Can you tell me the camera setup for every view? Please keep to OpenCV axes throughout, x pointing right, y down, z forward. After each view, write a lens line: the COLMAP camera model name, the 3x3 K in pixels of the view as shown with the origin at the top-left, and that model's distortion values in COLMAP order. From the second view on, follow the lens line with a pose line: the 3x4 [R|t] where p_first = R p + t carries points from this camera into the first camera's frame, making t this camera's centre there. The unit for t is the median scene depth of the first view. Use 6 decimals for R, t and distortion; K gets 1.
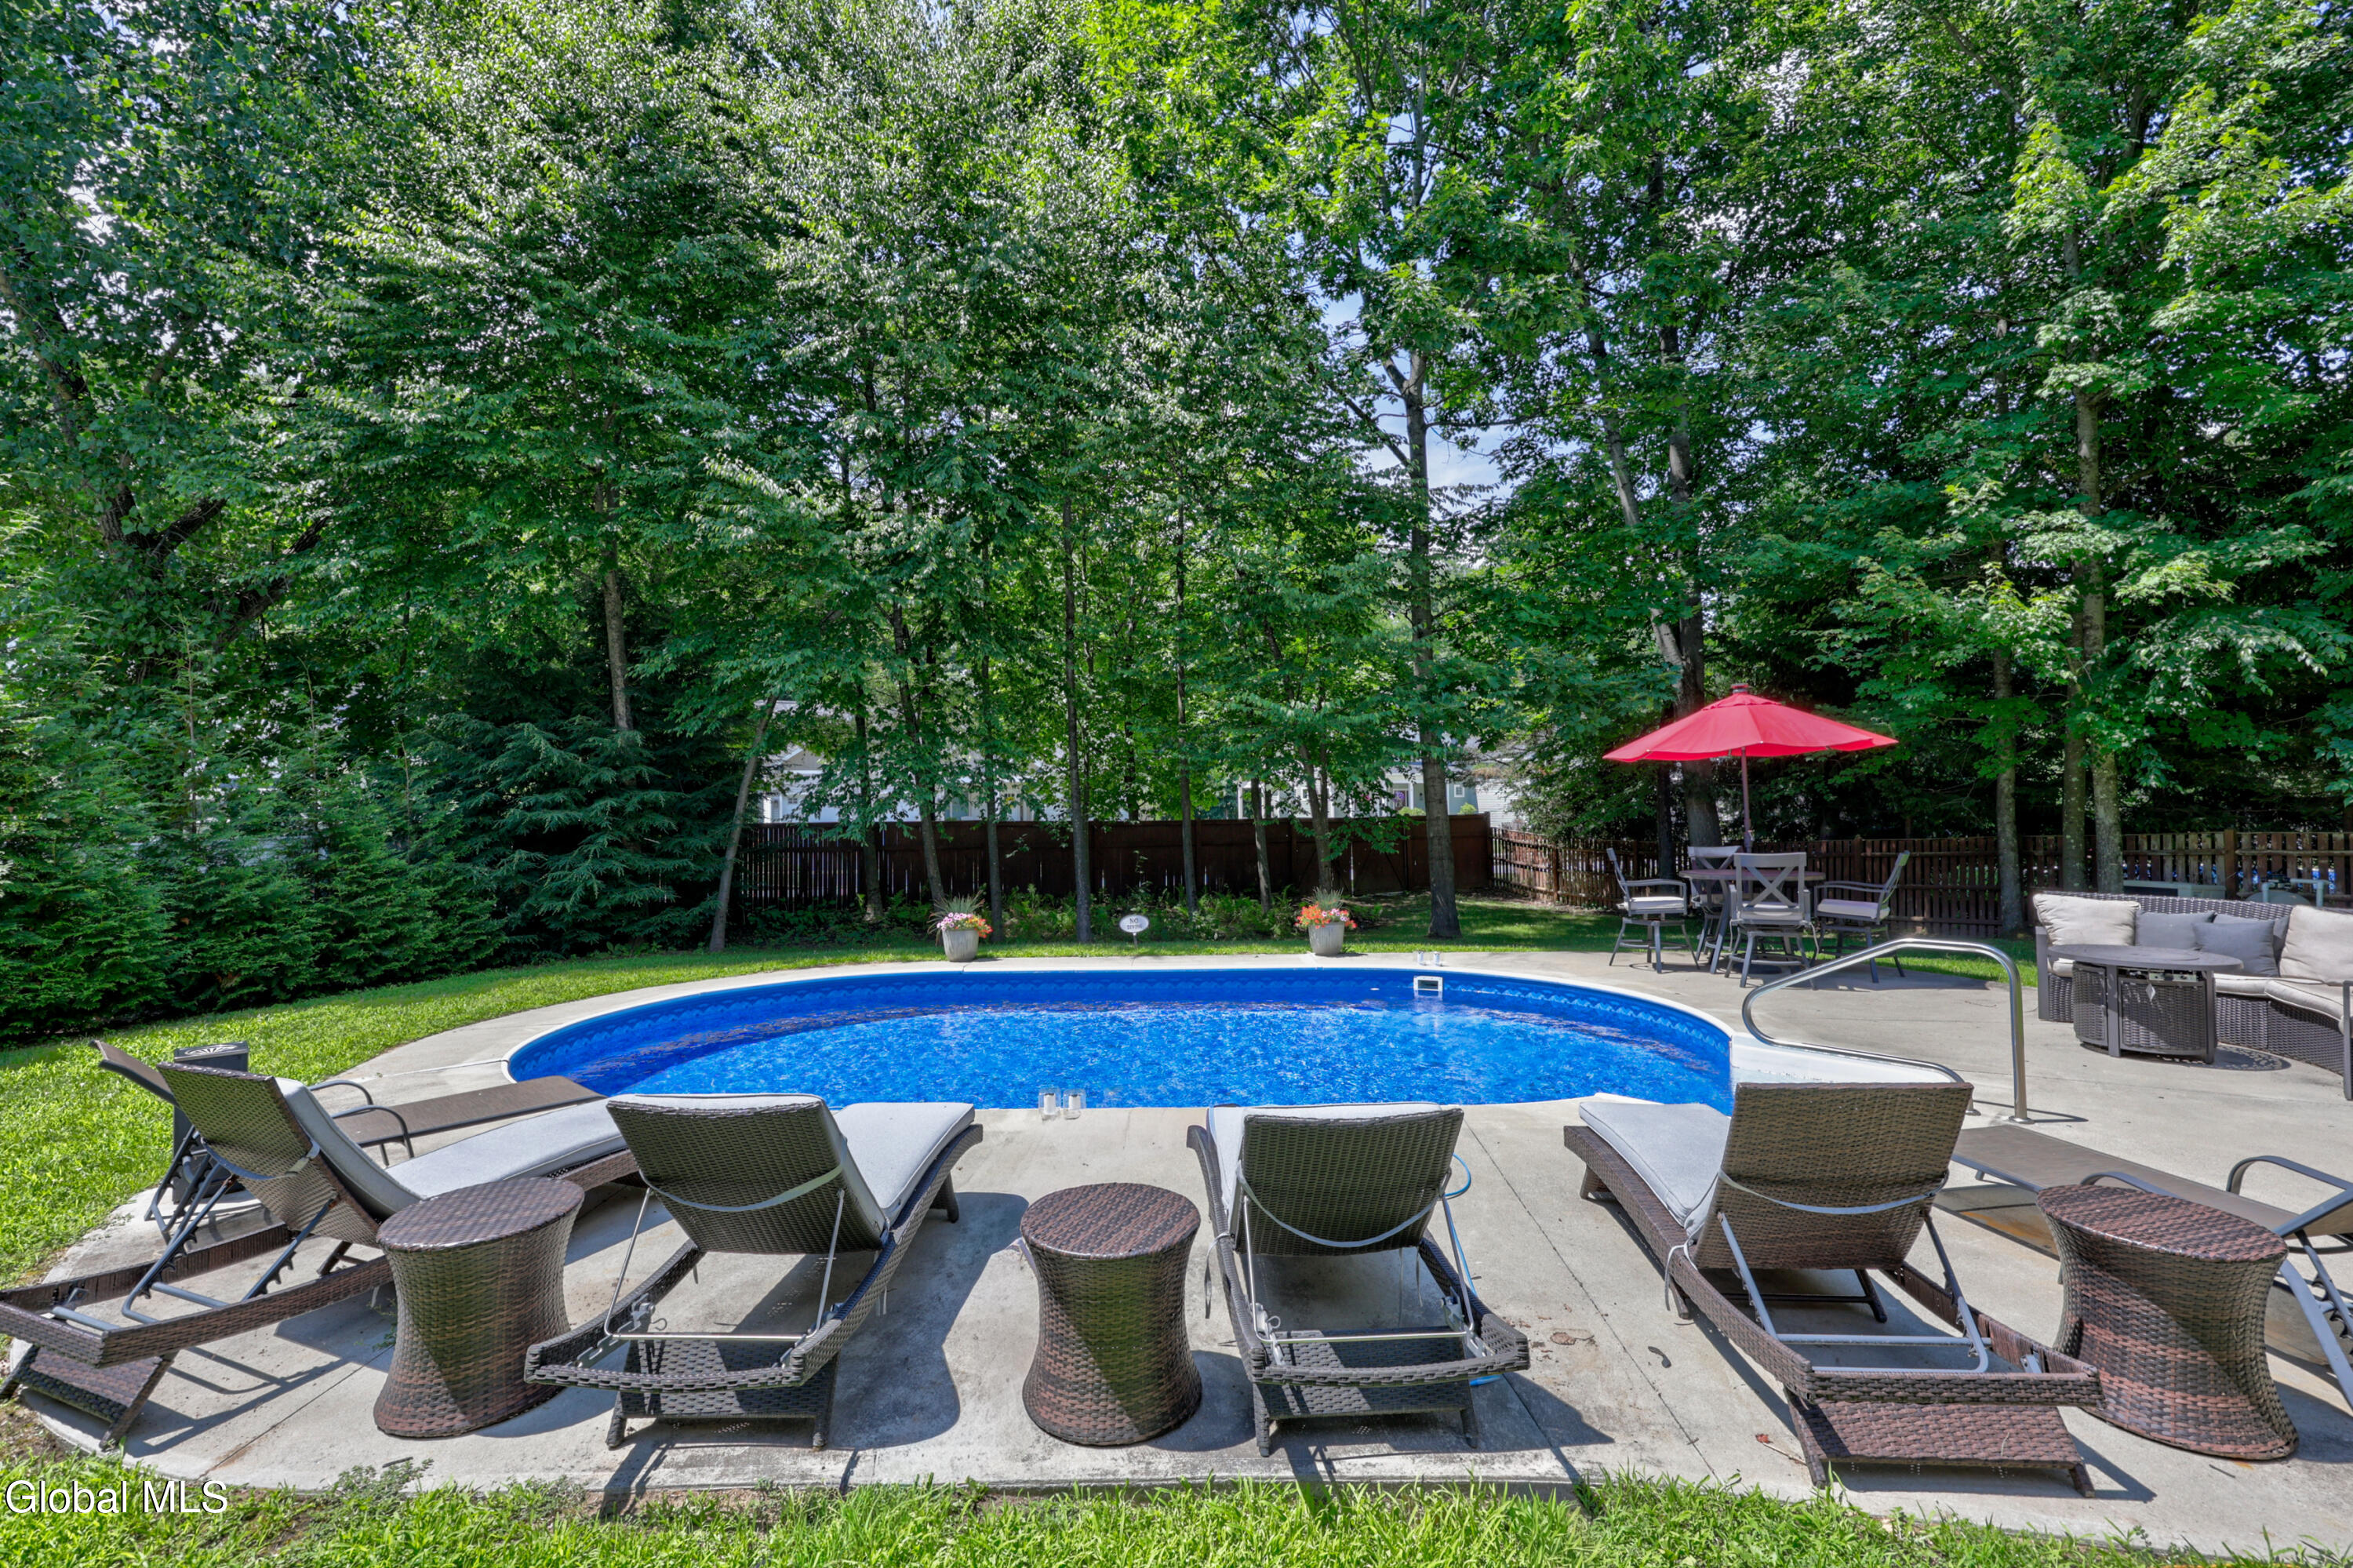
lens RADIAL K [[1083.1, 0, 1196.2], [0, 1083.1, 776.2], [0, 0, 1]] dist [0.002122, -0.001284]
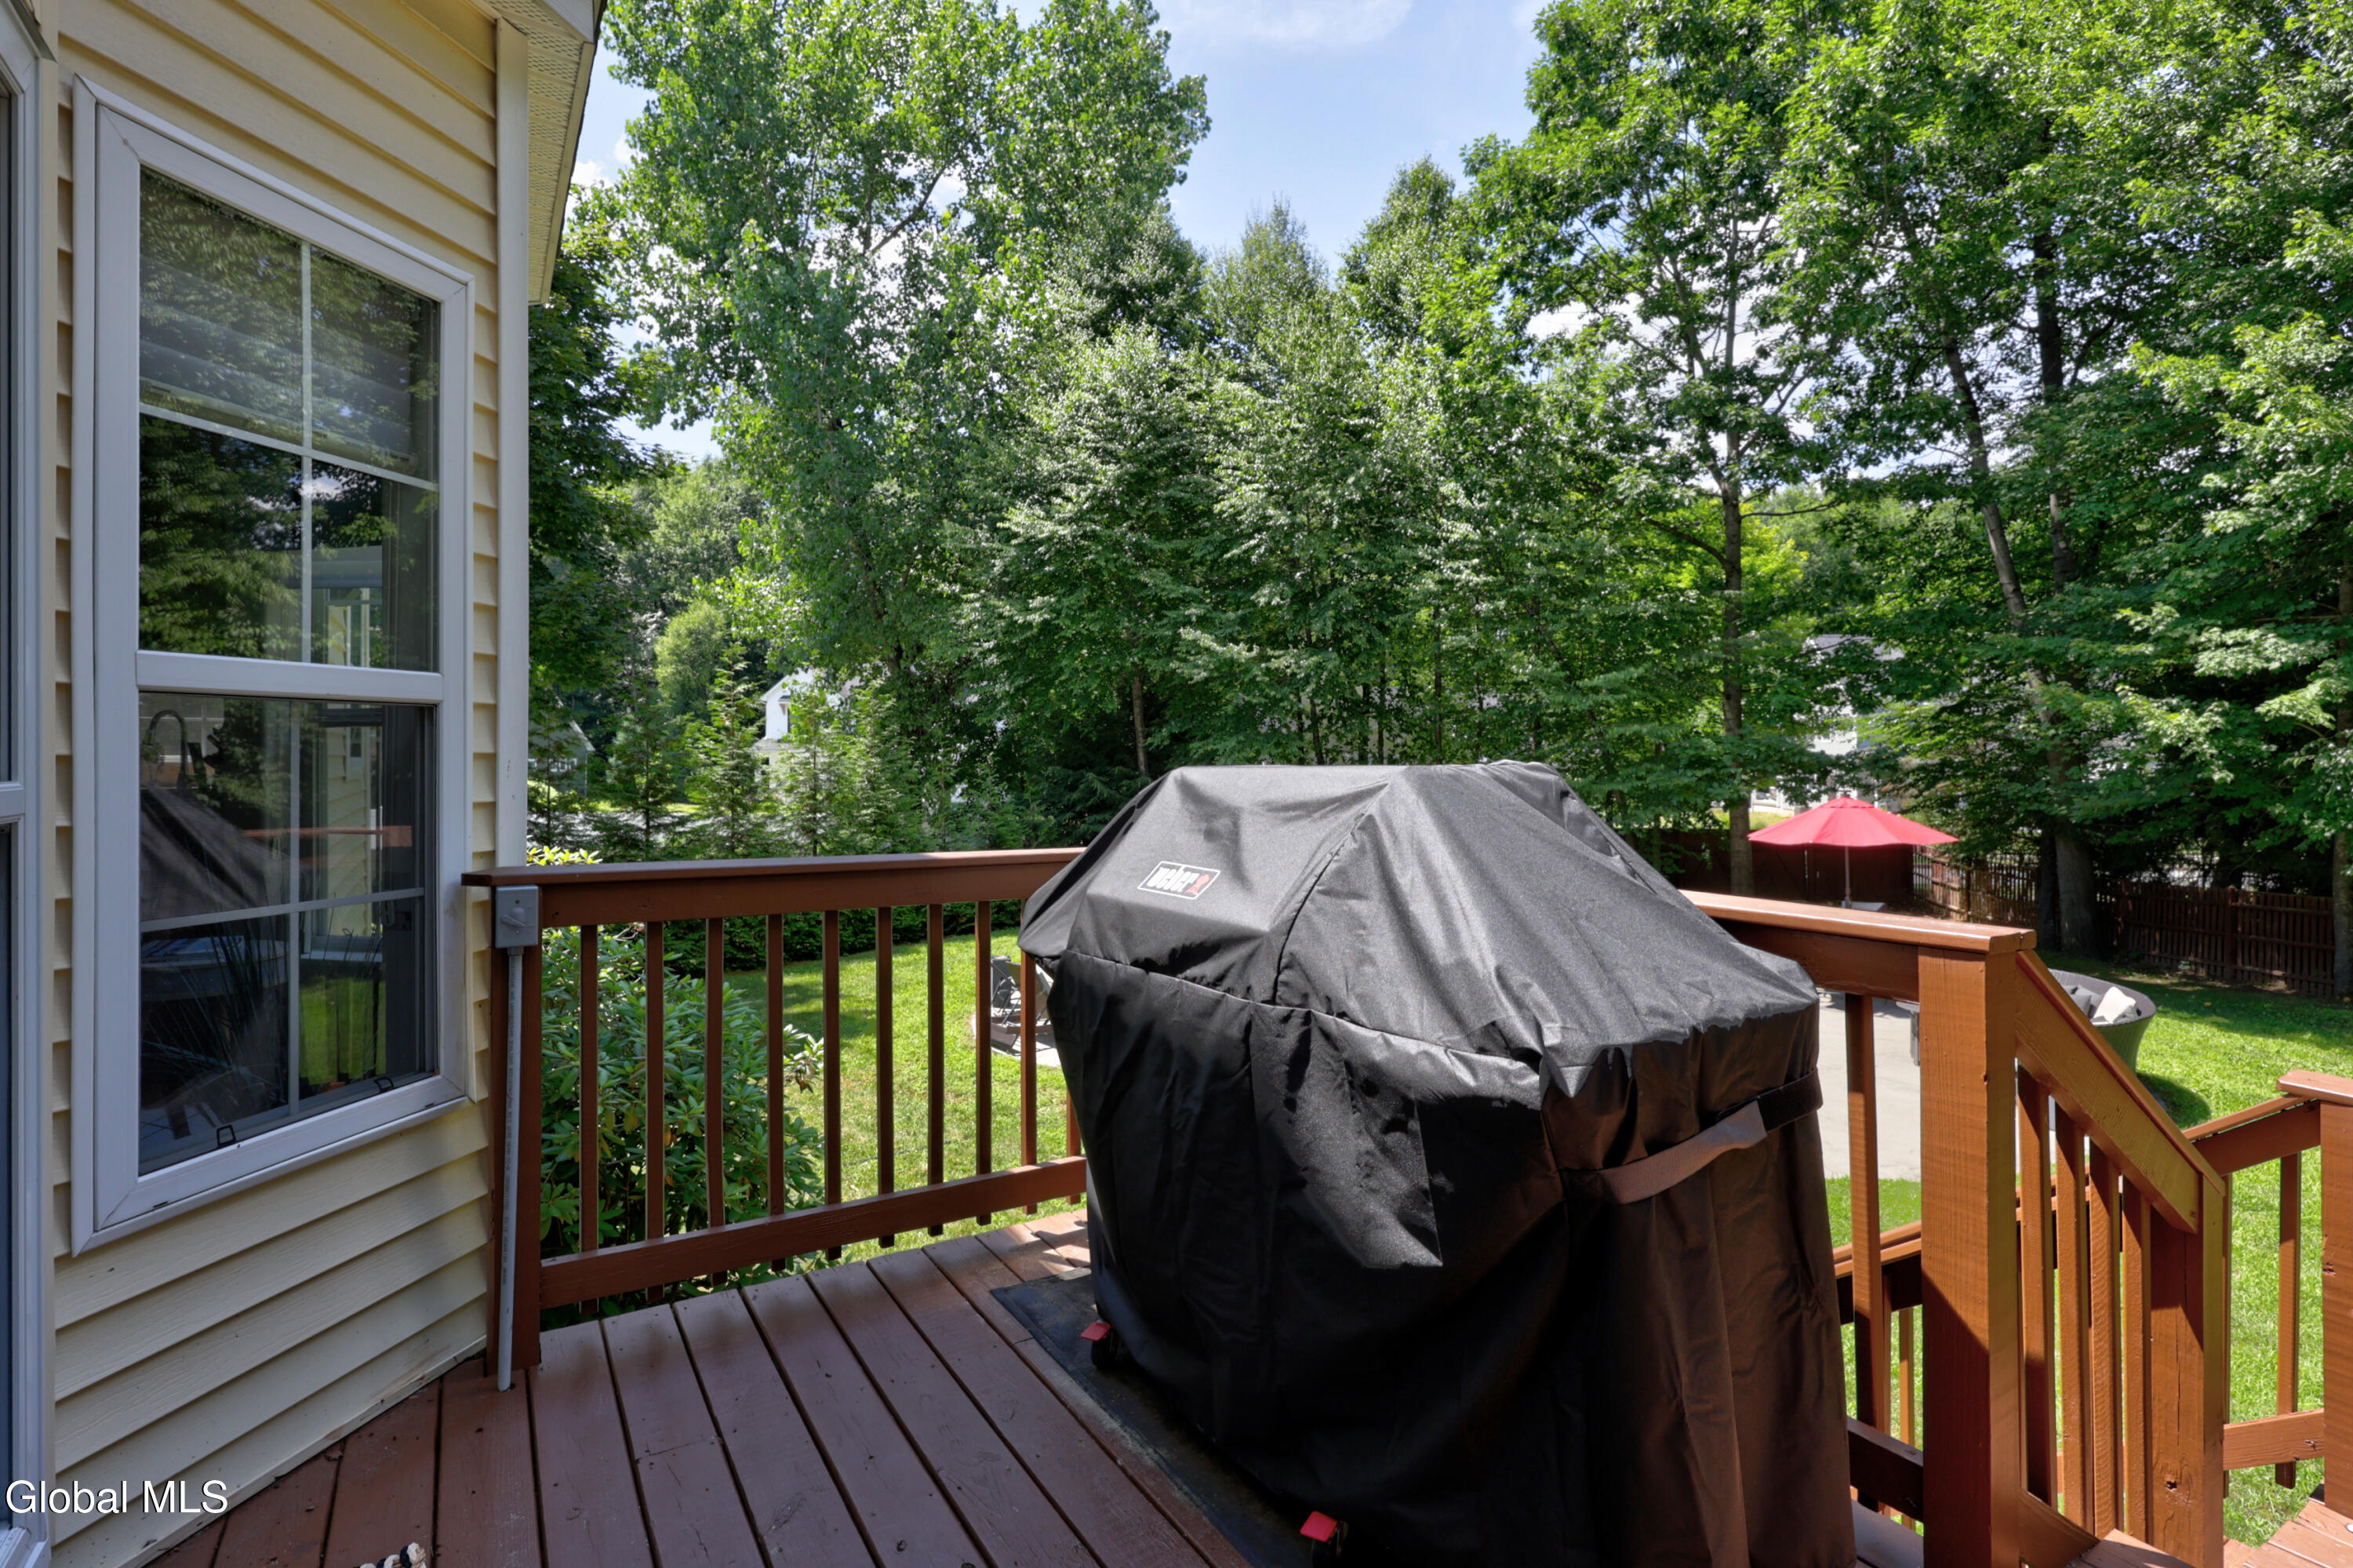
lens RADIAL K [[1101.6, 0, 1190.1], [0, 1101.6, 769.2], [0, 0, 1]] dist [-0.002277, 0.000851]
pose [[0.895232, 0.015098, -0.445345, 0.374787], [-0.001091, 0.999497, 0.031692, -0.151955], [0.445600, -0.027886, 0.894798, -0.610452]]
